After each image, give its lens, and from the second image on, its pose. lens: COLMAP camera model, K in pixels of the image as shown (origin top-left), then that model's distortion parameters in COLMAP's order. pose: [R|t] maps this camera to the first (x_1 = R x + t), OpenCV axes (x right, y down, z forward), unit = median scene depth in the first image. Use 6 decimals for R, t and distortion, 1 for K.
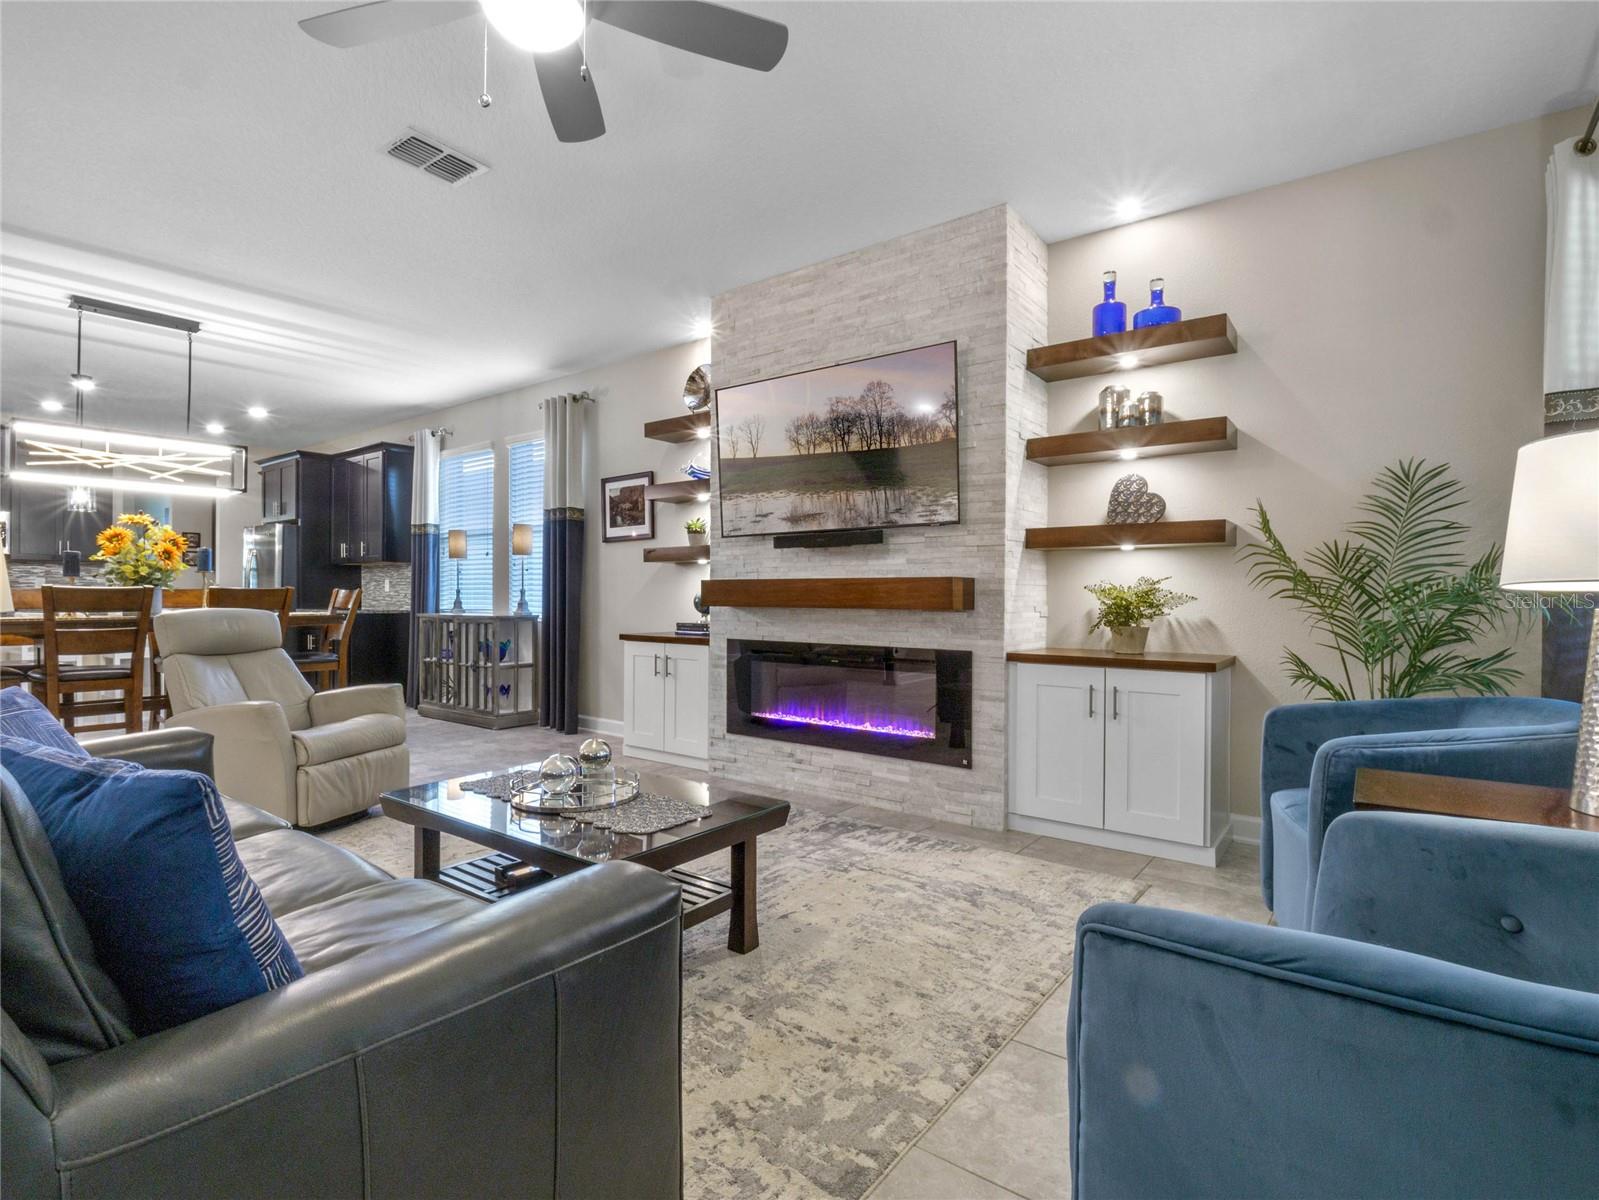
lens RADIAL K [[787.9, 0, 800.6], [0, 787.9, 597.5], [0, 0, 1]] dist [-0.010857, -0.004886]
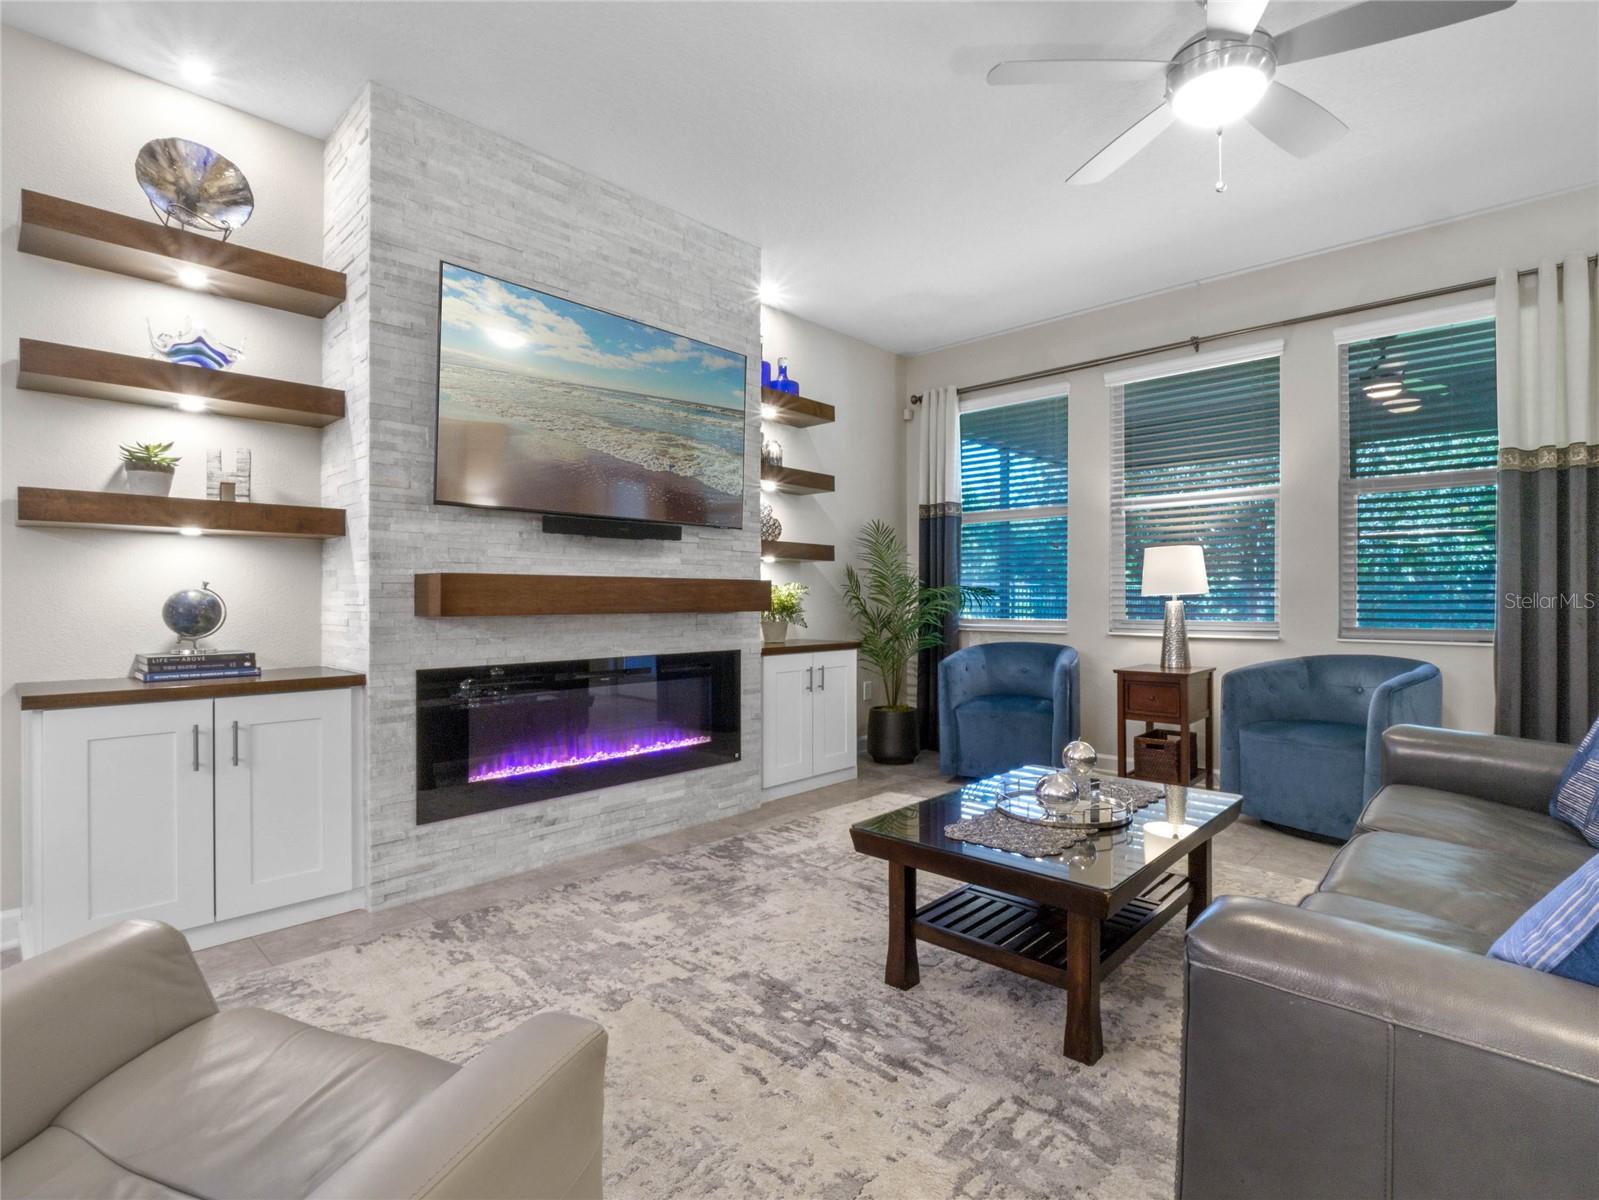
lens RADIAL K [[787.9, 0, 810.1], [0, 787.9, 596.2], [0, 0, 1]] dist [-0.010857, -0.004886]
pose [[0.095578, -0.001846, 0.995420, -0.785450], [0.004072, 0.999991, 0.001464, -0.005048], [-0.995414, 0.003913, 0.095585, 0.756259]]
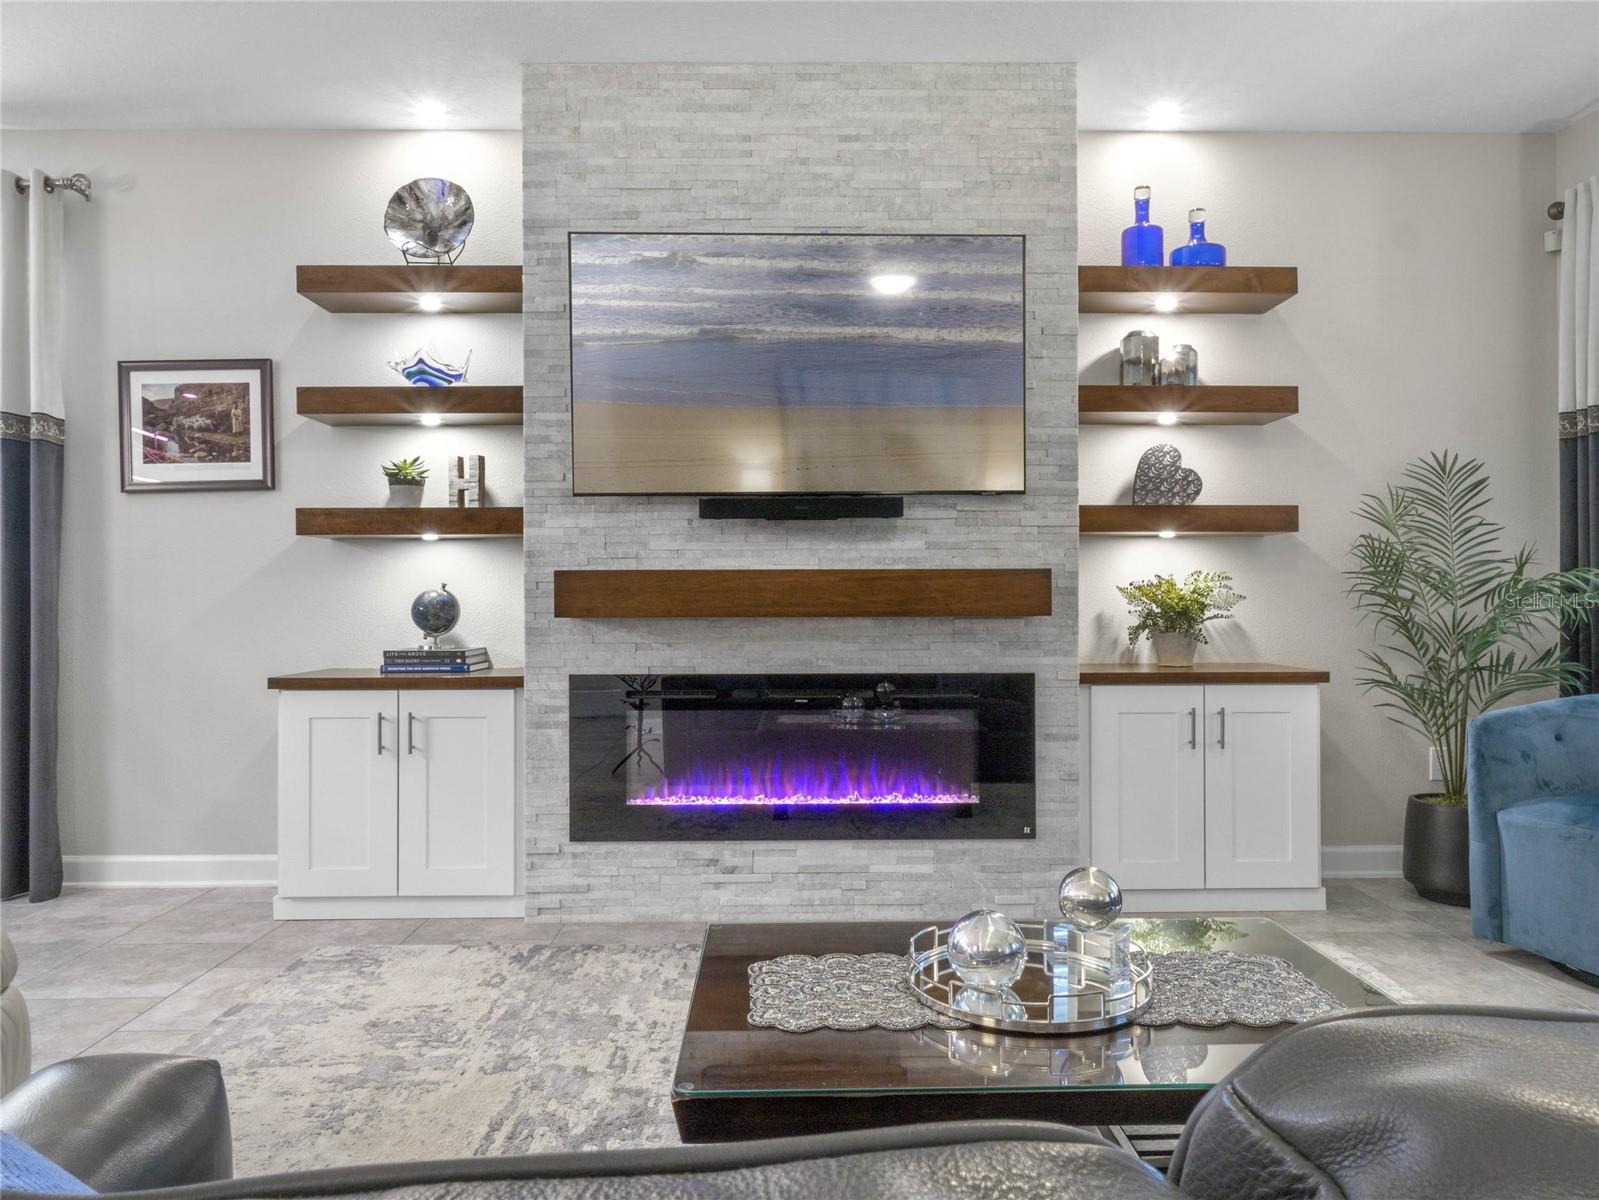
lens RADIAL K [[1092.5, 0, 810.9], [0, 1092.5, 588.9], [0, 0, 1]] dist [0.000848, -0.003731]
pose [[0.784429, -0.001782, 0.620216, -0.523774], [0.008884, 0.999926, -0.008362, -0.001648], [-0.620155, 0.012070, 0.784386, 0.326331]]
